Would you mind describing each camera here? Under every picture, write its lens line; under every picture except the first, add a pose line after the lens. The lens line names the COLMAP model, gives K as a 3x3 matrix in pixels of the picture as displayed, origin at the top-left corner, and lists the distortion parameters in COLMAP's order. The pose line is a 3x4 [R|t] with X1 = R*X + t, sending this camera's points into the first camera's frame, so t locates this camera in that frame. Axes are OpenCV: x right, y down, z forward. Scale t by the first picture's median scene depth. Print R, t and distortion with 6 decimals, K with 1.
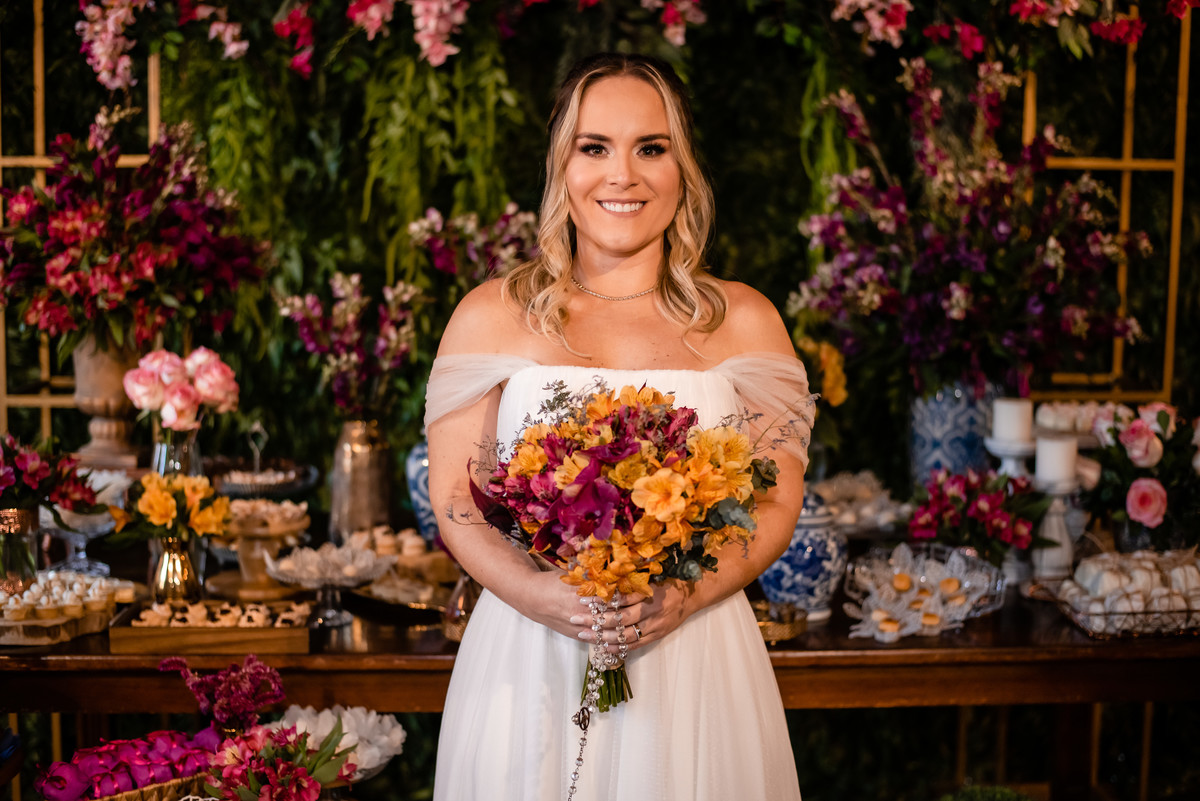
lens RADIAL K [[1765.4, 0, 600.0], [0, 1765.4, 400.5], [0, 0, 1]] dist [-0.115335, 0.114109]
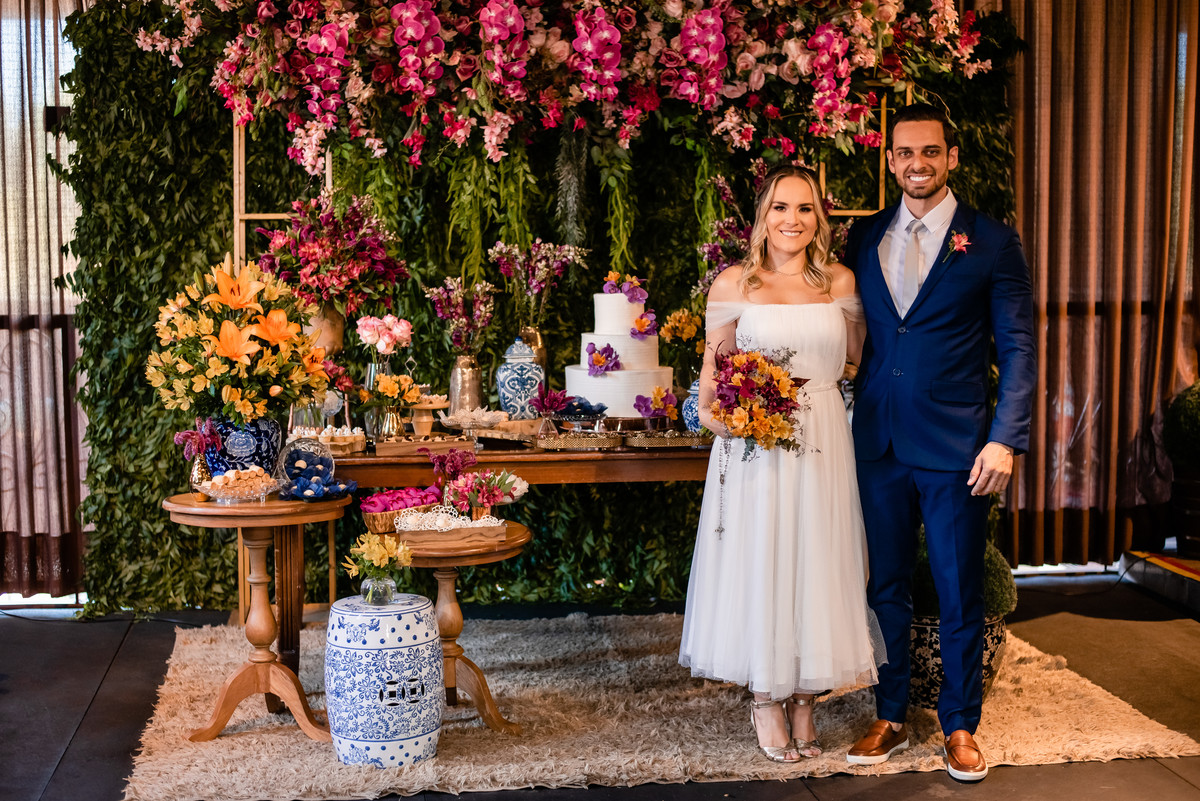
lens RADIAL K [[1838.0, 0, 582.8], [0, 1838.0, 407.9], [0, 0, 1]] dist [-0.103929, 0.040099]
pose [[0.996368, -0.016739, 0.083495, -0.173804], [0.019161, 0.999416, -0.028291, 0.122772], [-0.082973, 0.029788, 0.996107, -0.923395]]
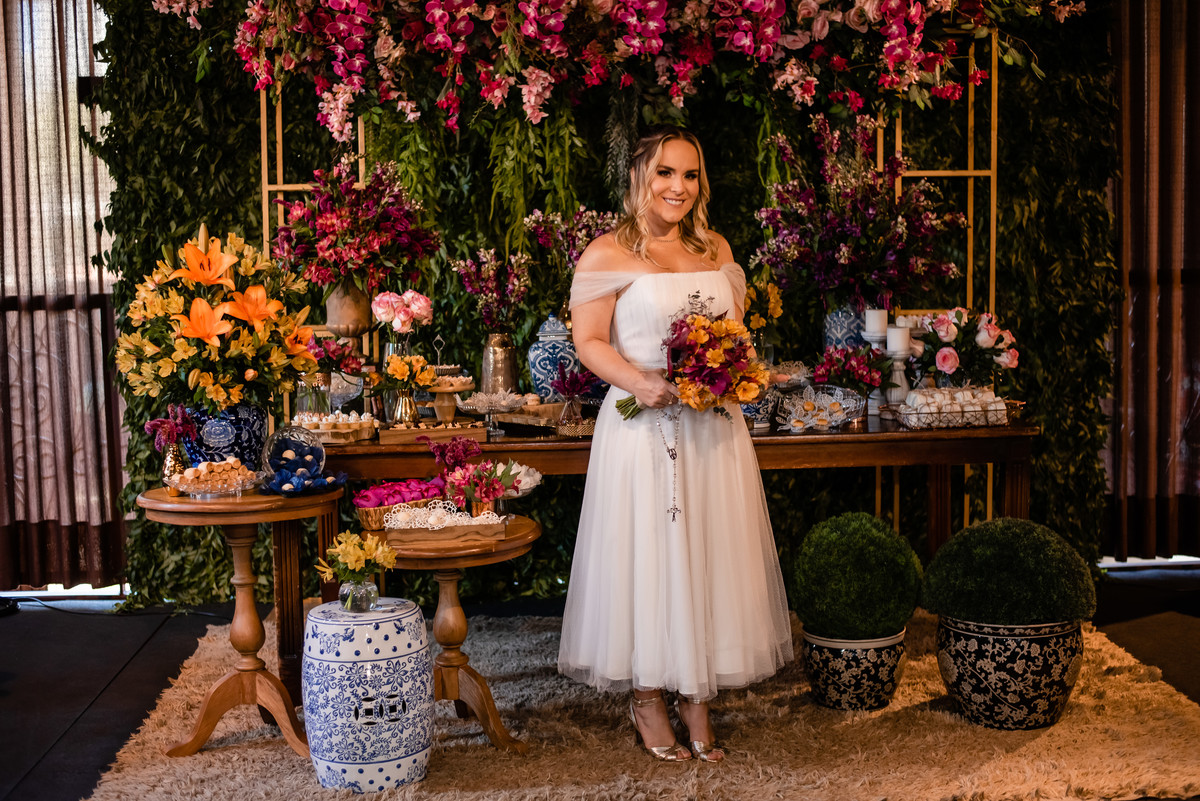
lens RADIAL K [[1765.4, 0, 600.0], [0, 1765.4, 400.5], [0, 0, 1]] dist [-0.115335, 0.114109]
pose [[0.999602, -0.022453, -0.017052, -0.009475], [0.022128, 0.999574, -0.019010, 0.110704], [0.017471, 0.018625, 0.999674, -0.702082]]
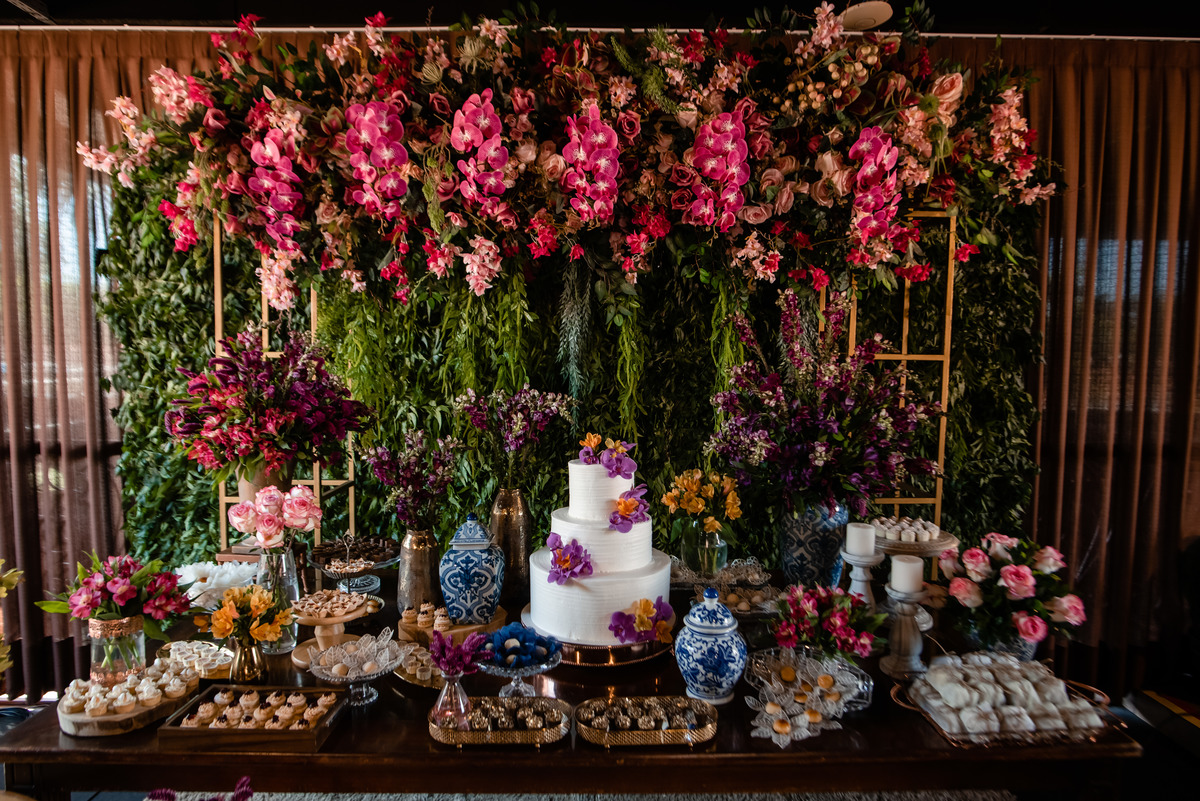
lens RADIAL K [[689.0, 0, 605.5], [0, 689.0, 404.9], [0, 0, 1]] dist [-0.028757, 0.001286]
pose [[0.999412, 0.003999, -0.034047, 0.044283], [-0.005882, 0.998447, -0.055402, -0.061755], [0.033773, 0.055569, 0.997883, 0.408635]]
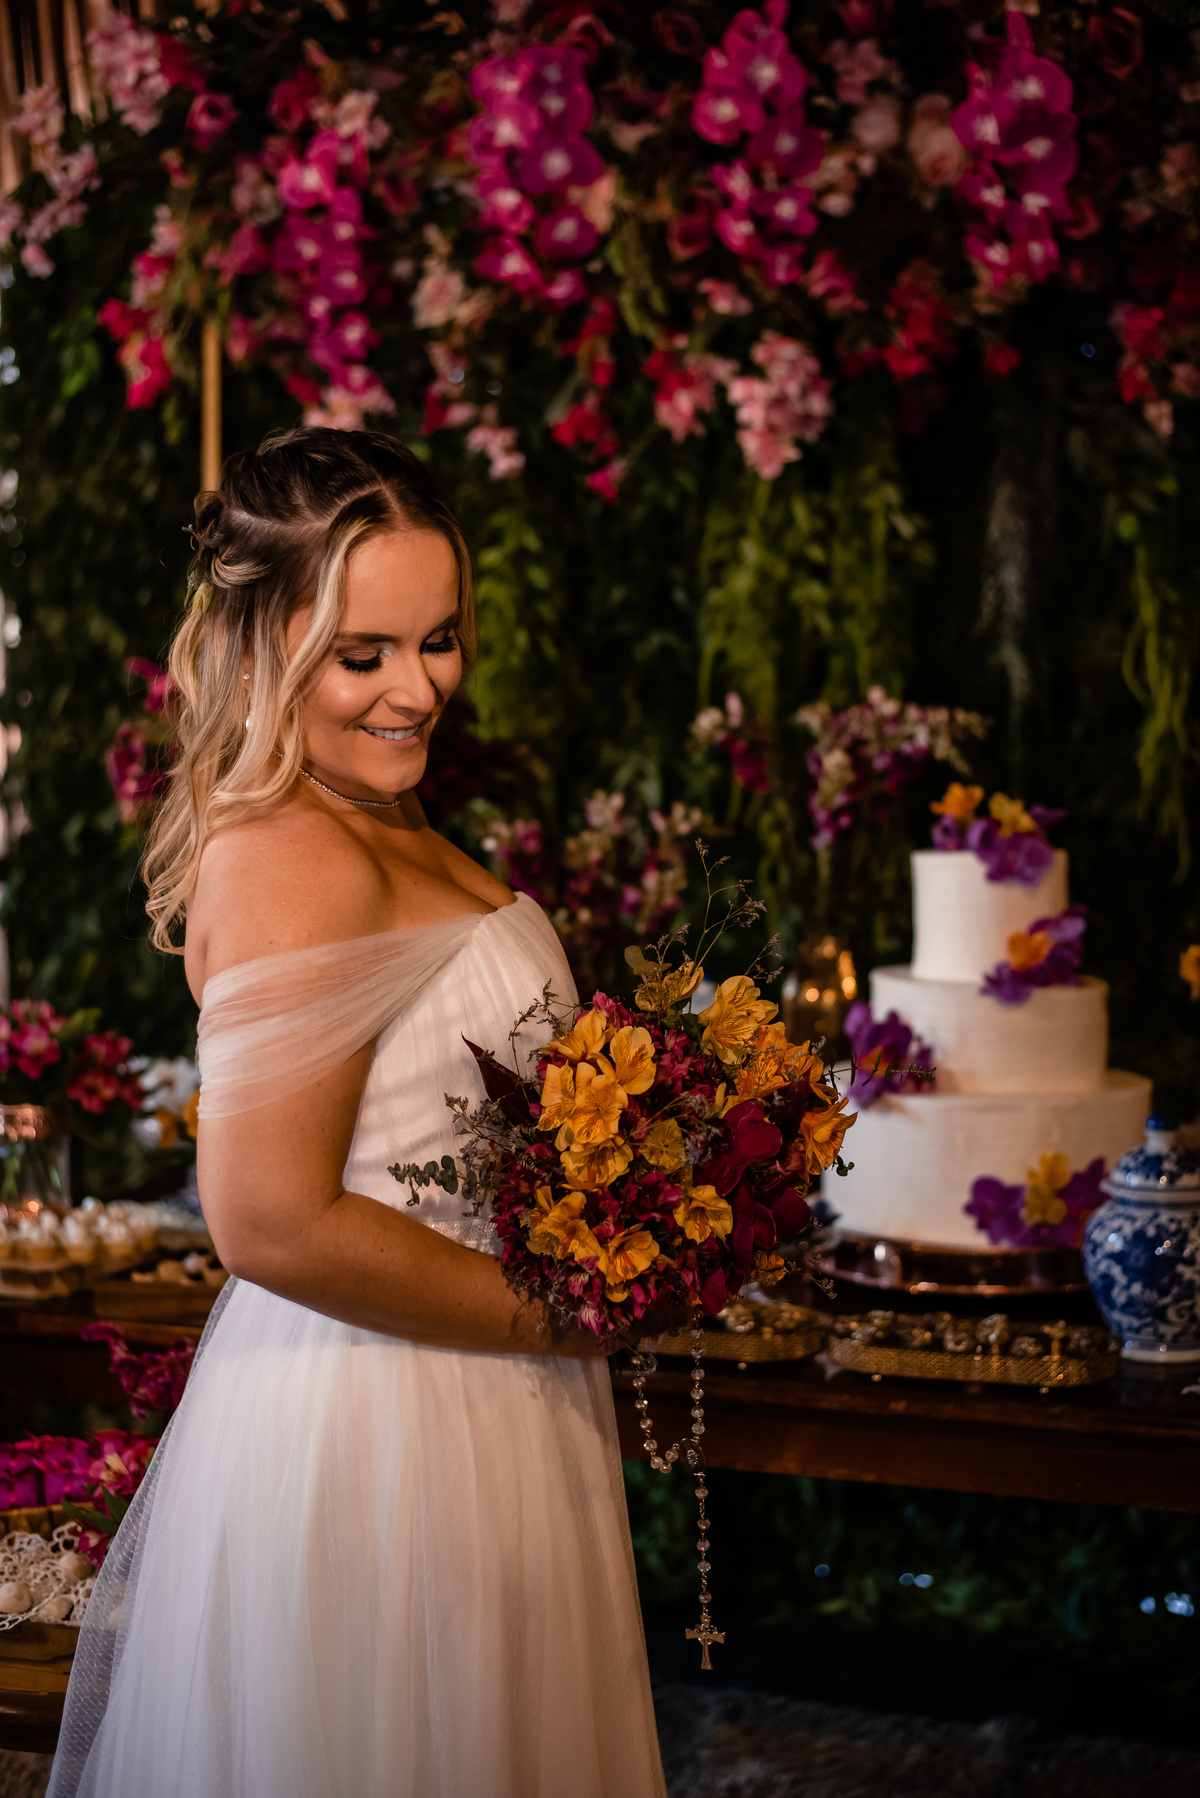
lens RADIAL K [[2645.1, 0, 602.6], [0, 2645.1, 897.1], [0, 0, 1]] dist [-0.115335, 0.114109]
pose [[0.917019, 0.020703, -0.398307, 0.257547], [-0.041047, 0.998248, -0.042616, 0.010852], [0.396727, 0.055429, 0.916262, 0.084154]]
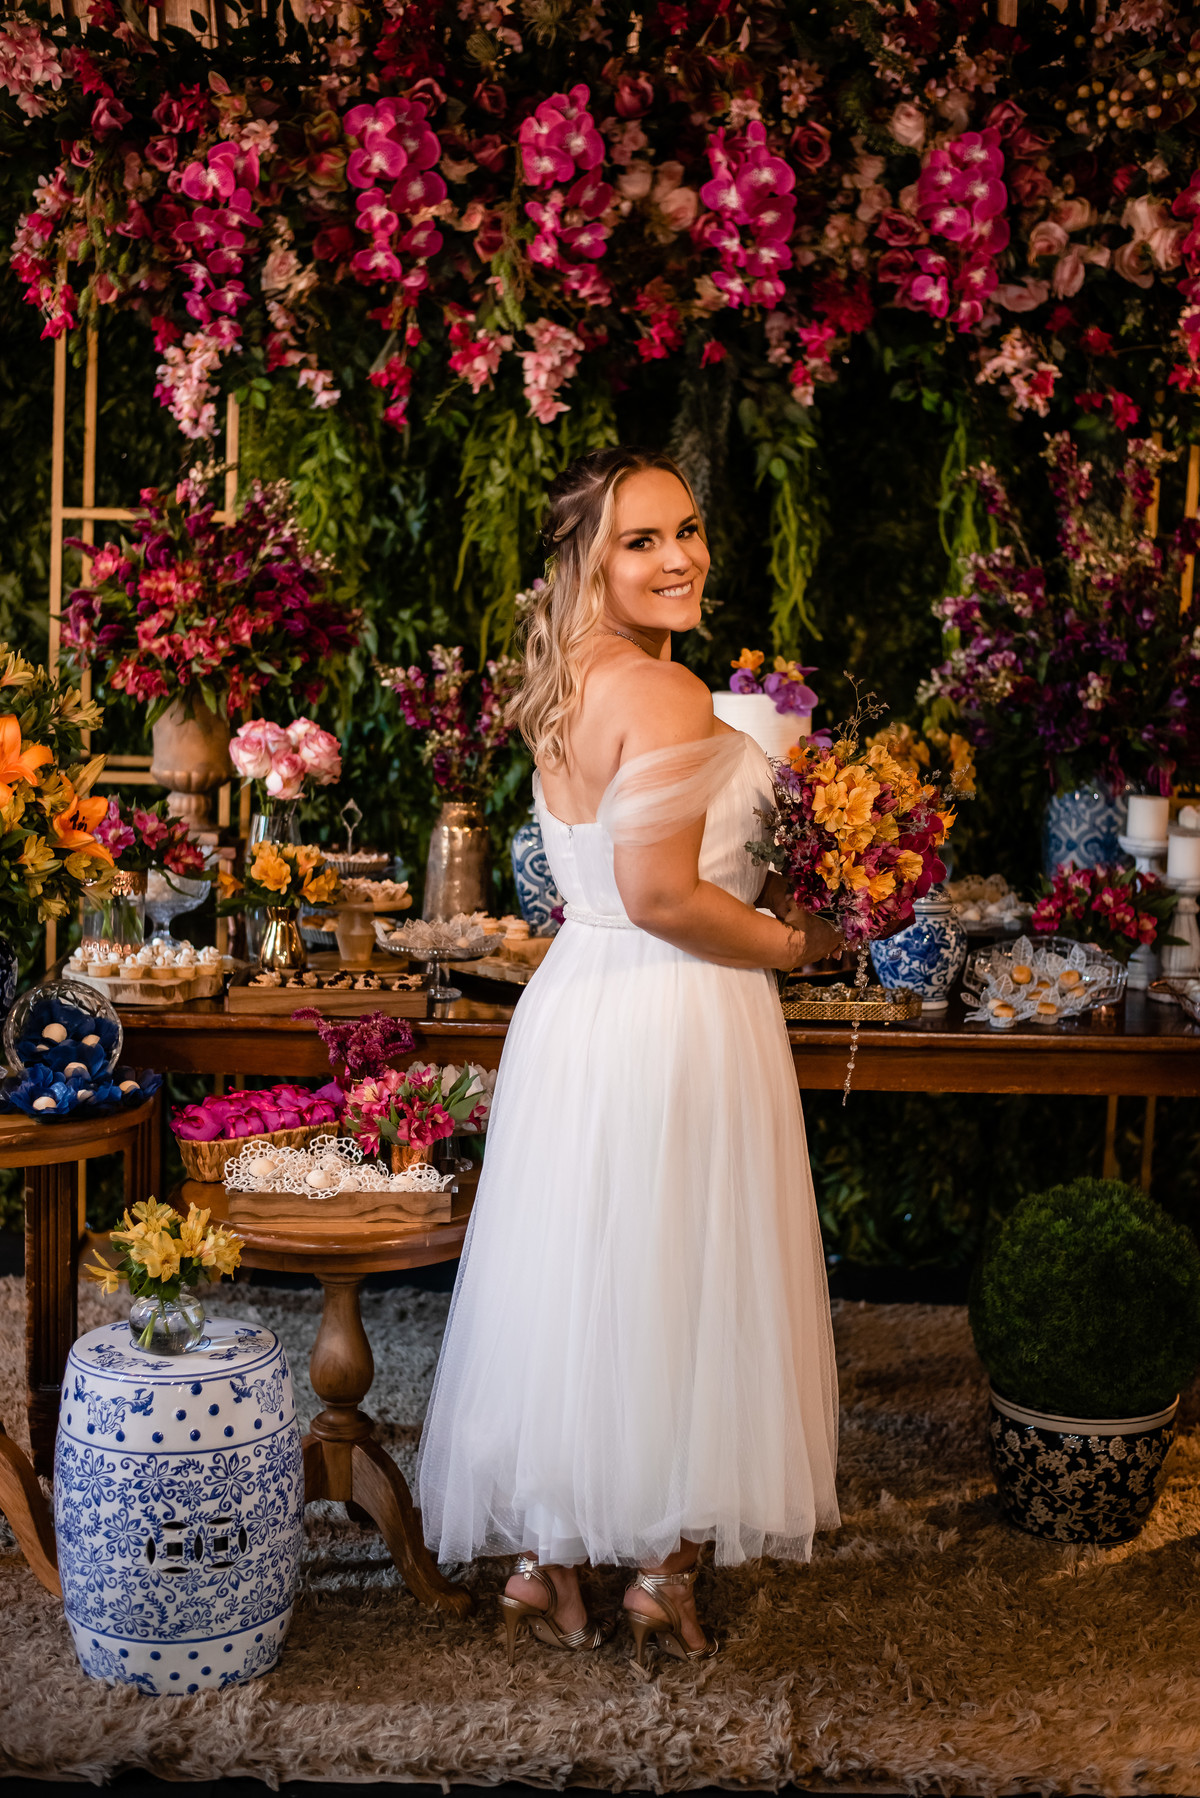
lens RADIAL K [[2645.1, 0, 602.6], [0, 2645.1, 897.1], [0, 0, 1]] dist [-0.115335, 0.114109]
pose [[0.999342, 0.028663, -0.022248, -0.026135], [-0.028333, 0.999486, 0.014996, 0.039150], [0.022667, -0.014355, 0.999640, -0.412441]]
